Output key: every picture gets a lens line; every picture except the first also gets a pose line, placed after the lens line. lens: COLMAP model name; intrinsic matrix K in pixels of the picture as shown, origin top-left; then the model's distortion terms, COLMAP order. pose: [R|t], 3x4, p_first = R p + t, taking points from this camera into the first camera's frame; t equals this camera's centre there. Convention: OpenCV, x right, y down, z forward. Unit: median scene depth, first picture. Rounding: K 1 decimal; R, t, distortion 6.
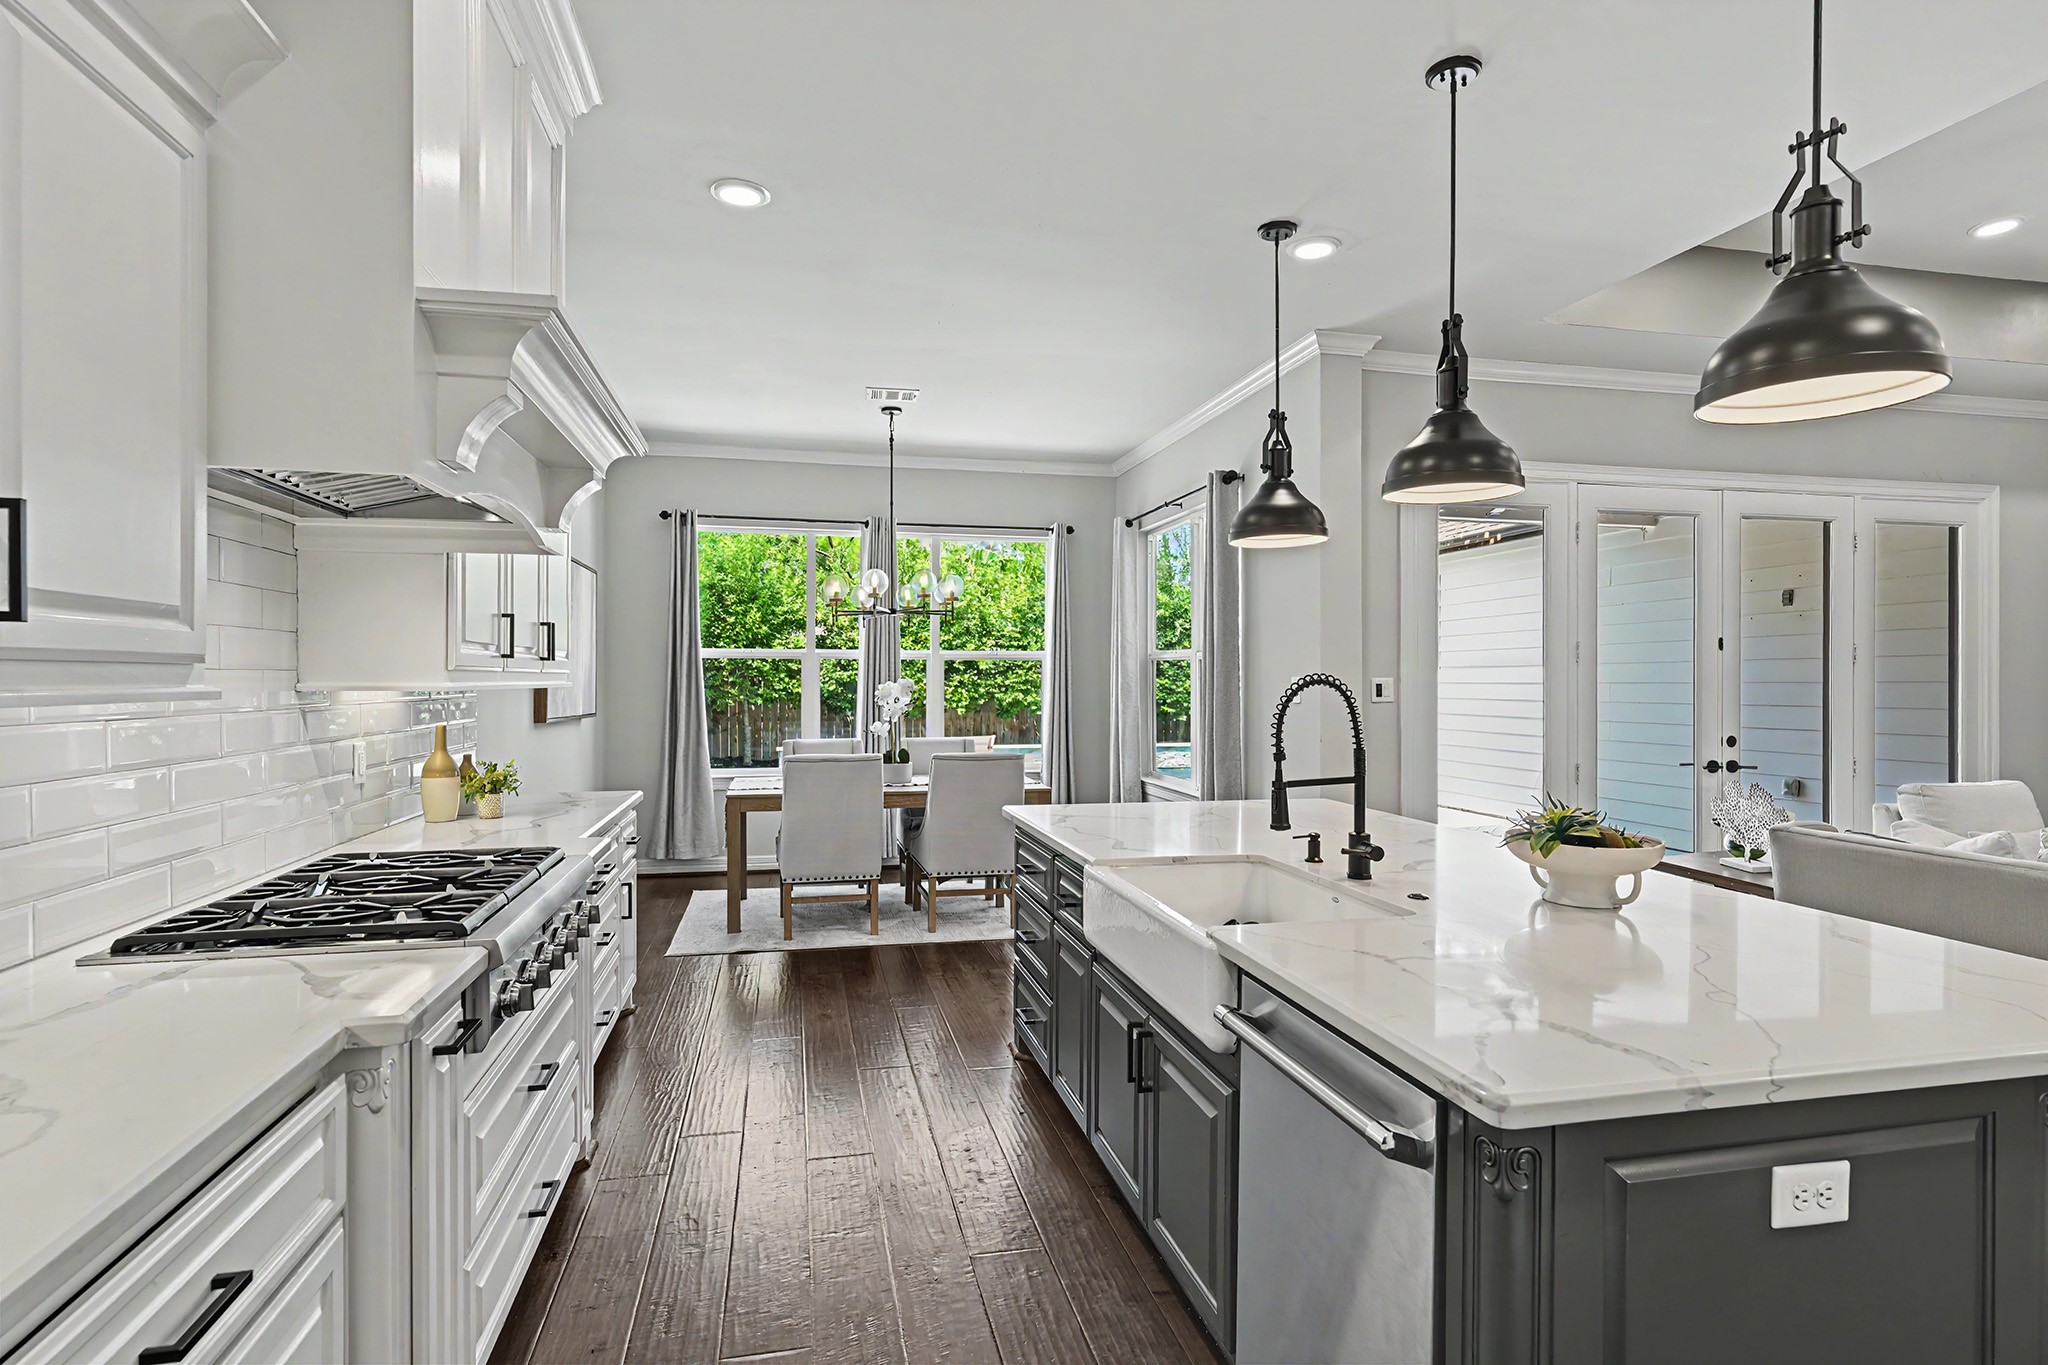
lens RADIAL K [[1038.4, 0, 1024.0], [0, 1038.4, 682.5], [0, 0, 1]] dist [-0.000975, 0.000403]
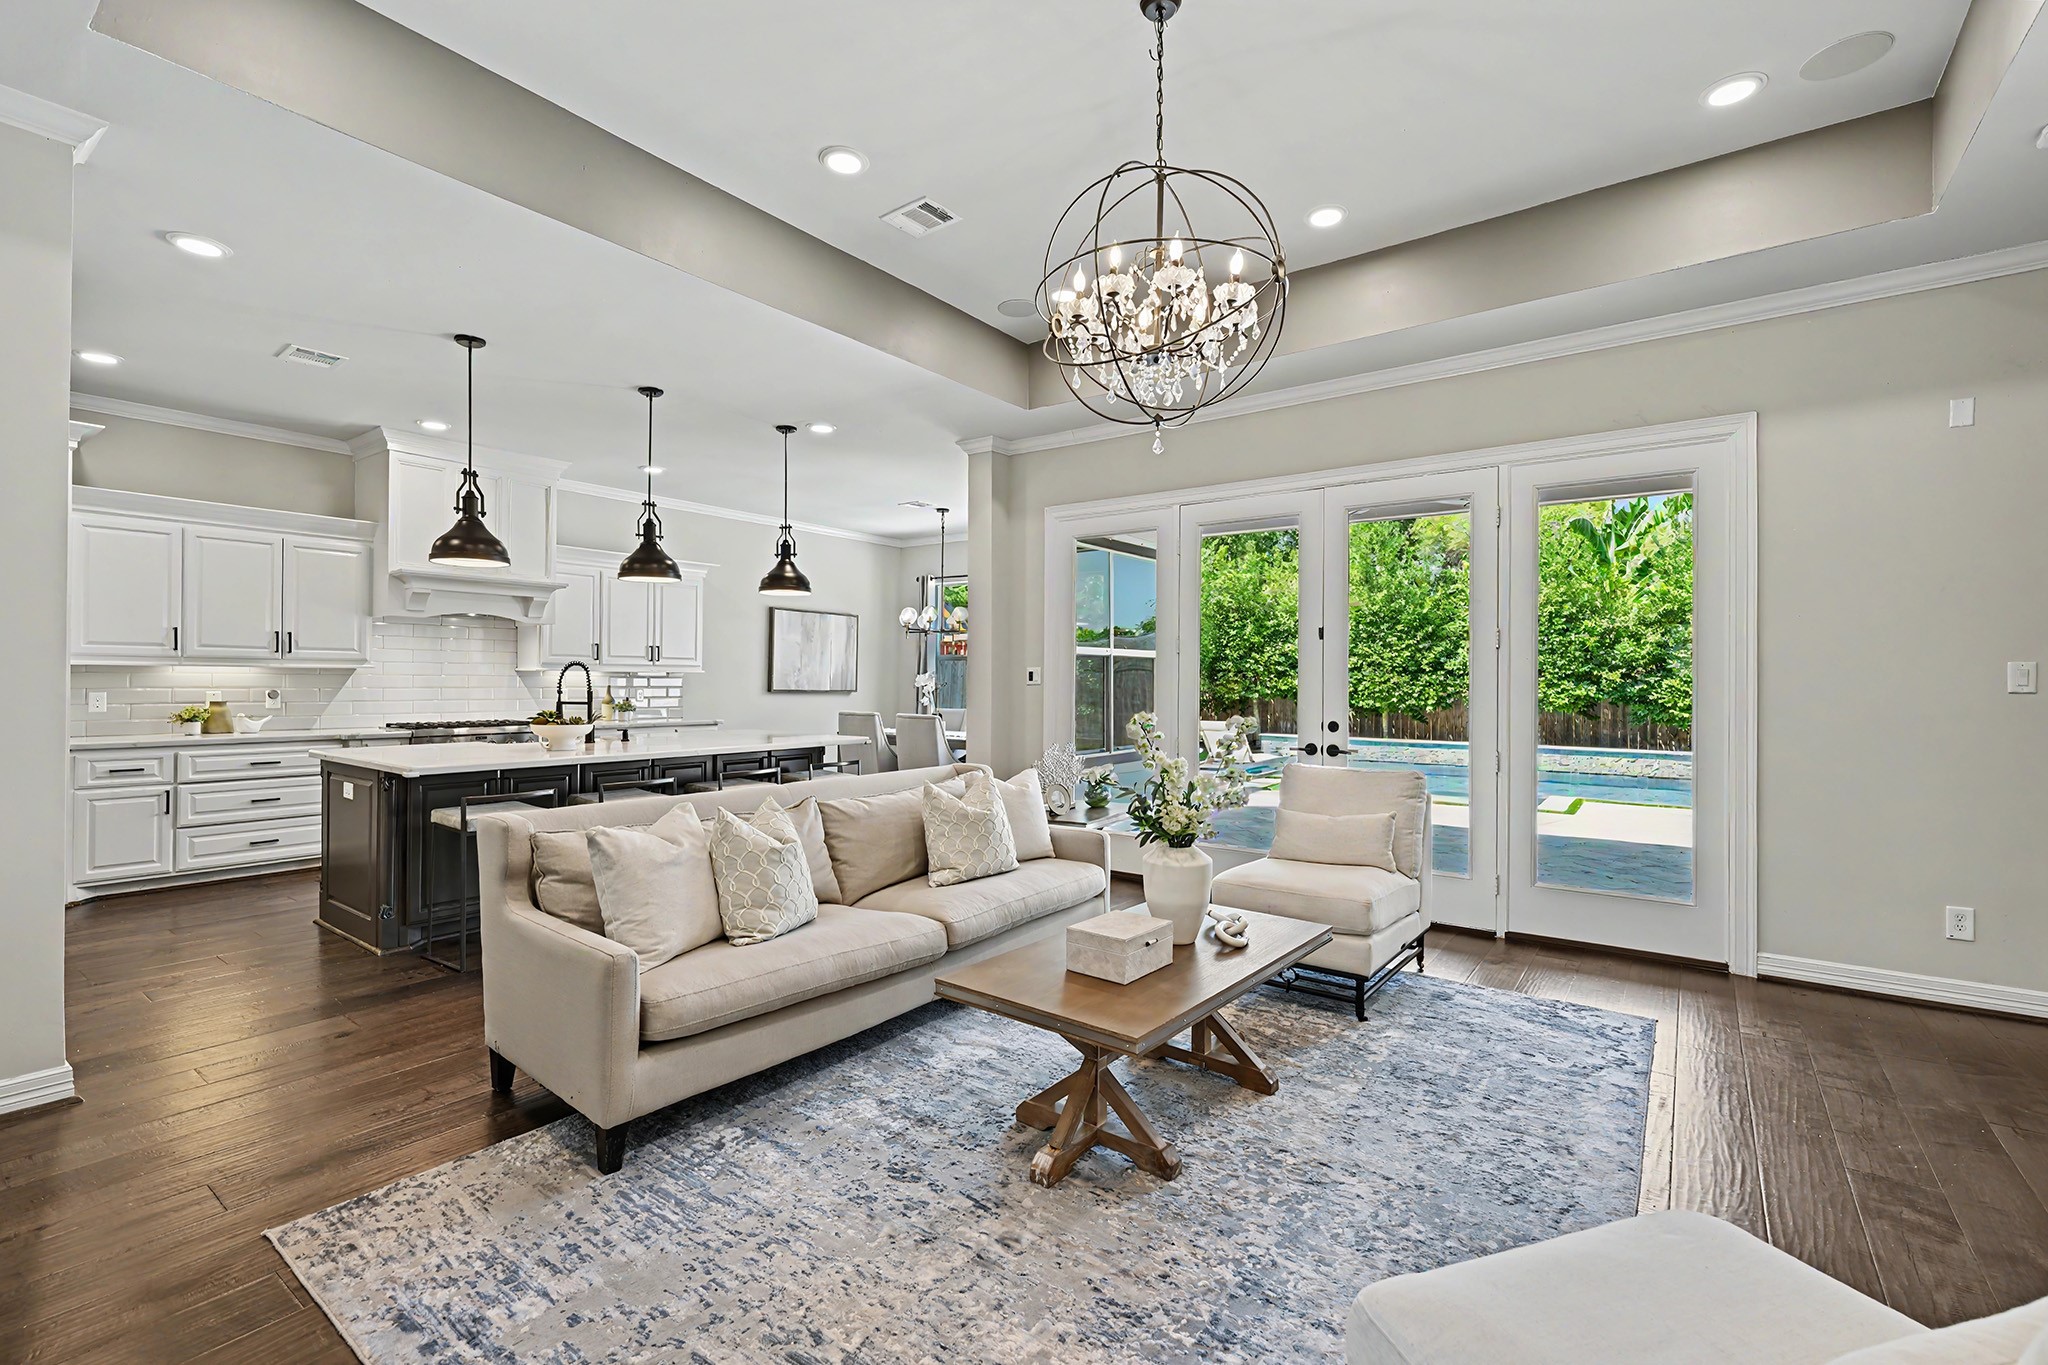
lens RADIAL K [[909.2, 0, 1016.9], [0, 909.2, 676.9], [0, 0, 1]] dist [-0.001241, -0.000114]
pose [[0.646035, 0.000213, -0.763308, 1.174090], [-0.009229, 0.999929, -0.007533, 0.016678], [0.763252, 0.011911, 0.645991, 0.166920]]
